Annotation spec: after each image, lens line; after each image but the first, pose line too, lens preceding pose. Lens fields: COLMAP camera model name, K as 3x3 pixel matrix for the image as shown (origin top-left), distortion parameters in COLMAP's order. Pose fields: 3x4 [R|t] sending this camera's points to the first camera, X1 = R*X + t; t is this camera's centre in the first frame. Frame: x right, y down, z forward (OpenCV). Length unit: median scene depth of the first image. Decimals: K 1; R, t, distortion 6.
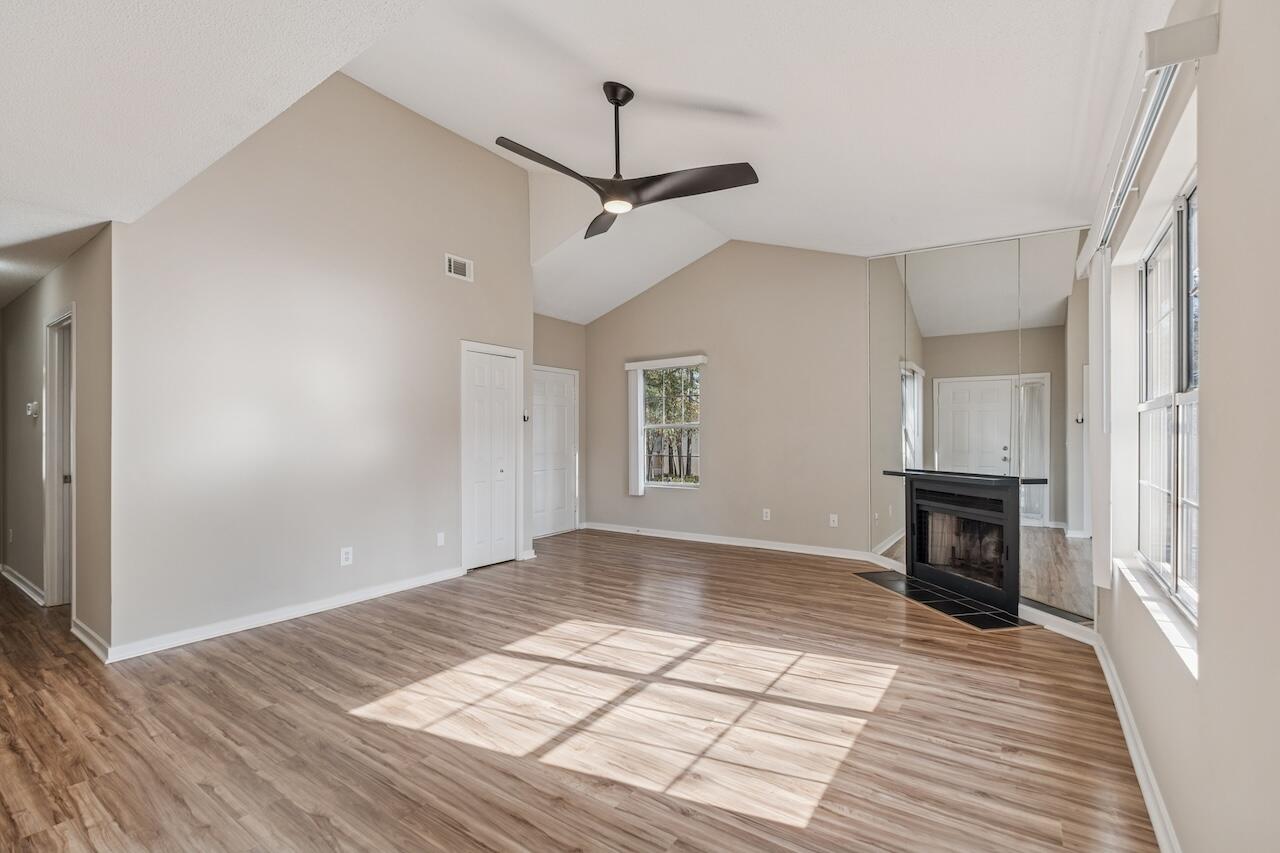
lens RADIAL K [[558.6, 0, 633.4], [0, 558.6, 434.4], [0, 0, 1]] dist [0.002816, -0.004691]
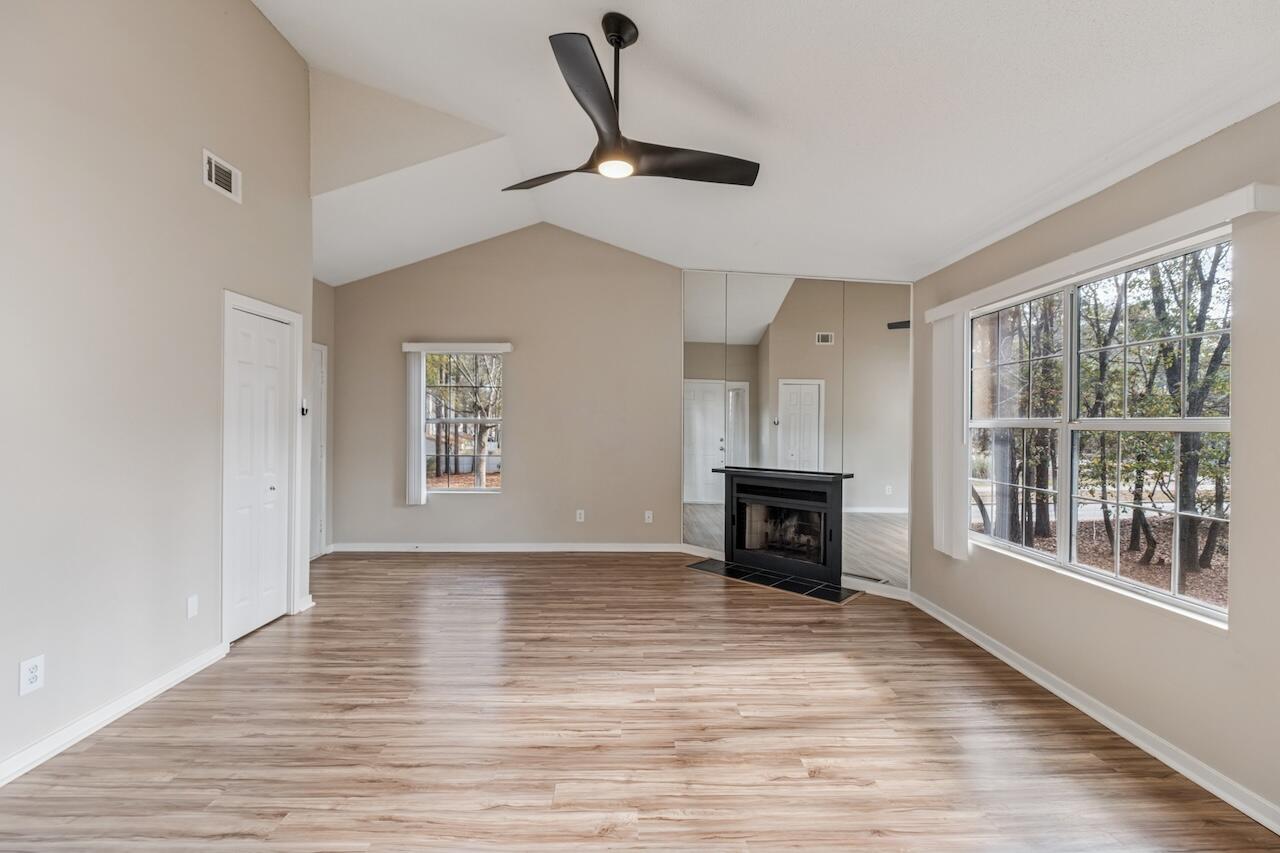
lens RADIAL K [[558.6, 0, 643.8], [0, 558.6, 423.2], [0, 0, 1]] dist [0.002816, -0.004691]
pose [[0.807262, 0.009241, 0.590121, -0.340187], [-0.013093, 0.999912, 0.002253, -0.027319], [-0.590048, -0.009545, 0.807311, 0.224563]]
